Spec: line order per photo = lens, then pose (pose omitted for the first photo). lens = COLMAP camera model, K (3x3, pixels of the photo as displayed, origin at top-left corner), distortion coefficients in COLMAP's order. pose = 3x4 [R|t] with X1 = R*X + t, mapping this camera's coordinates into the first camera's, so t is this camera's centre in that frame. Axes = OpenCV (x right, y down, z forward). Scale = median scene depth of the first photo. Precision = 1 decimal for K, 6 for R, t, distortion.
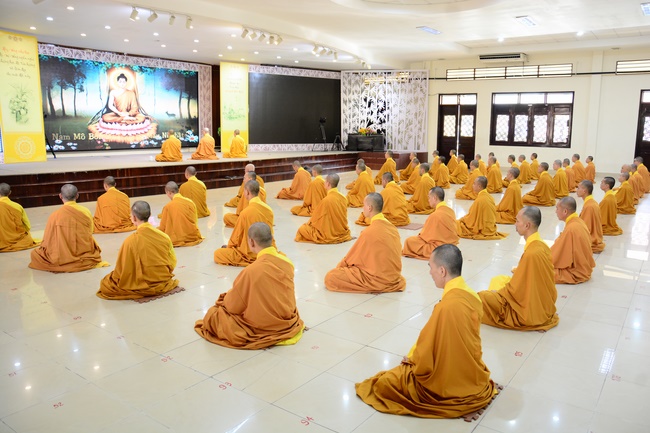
lens RADIAL K [[519.1, 0, 325.0], [0, 519.1, 216.5], [0, 0, 1]] dist [-0.145758, 0.125287]
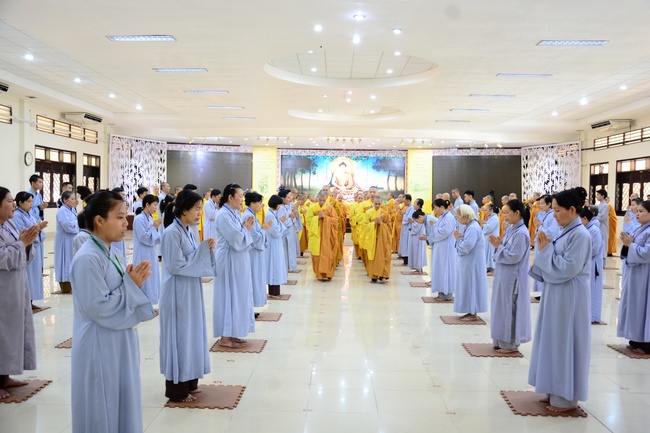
lens RADIAL K [[603.6, 0, 325.0], [0, 603.6, 216.5], [0, 0, 1]] dist [-0.089603, 0.206961]
pose [[0.564721, 0.025436, -0.824890, 1.073343], [-0.146969, 0.986648, -0.070191, 0.021202], [0.812090, 0.160871, 0.560919, -0.062363]]
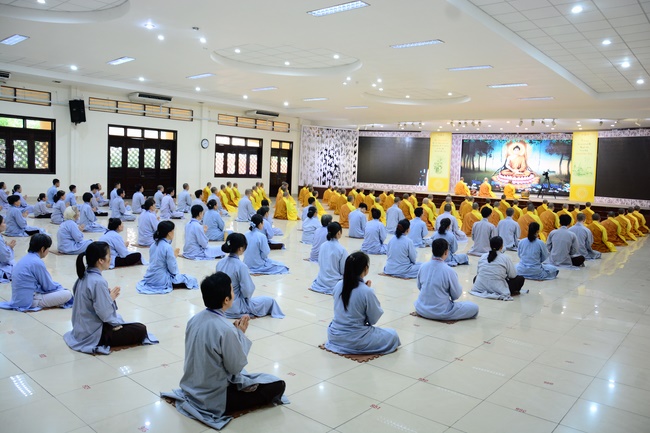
lens RADIAL K [[519.1, 0, 325.0], [0, 519.1, 216.5], [0, 0, 1]] dist [-0.145758, 0.125287]
pose [[-0.087025, 0.073723, -0.993474, 1.238511], [-0.206718, 0.974215, 0.090402, -0.080046], [0.974523, 0.213236, -0.069541, 0.545082]]
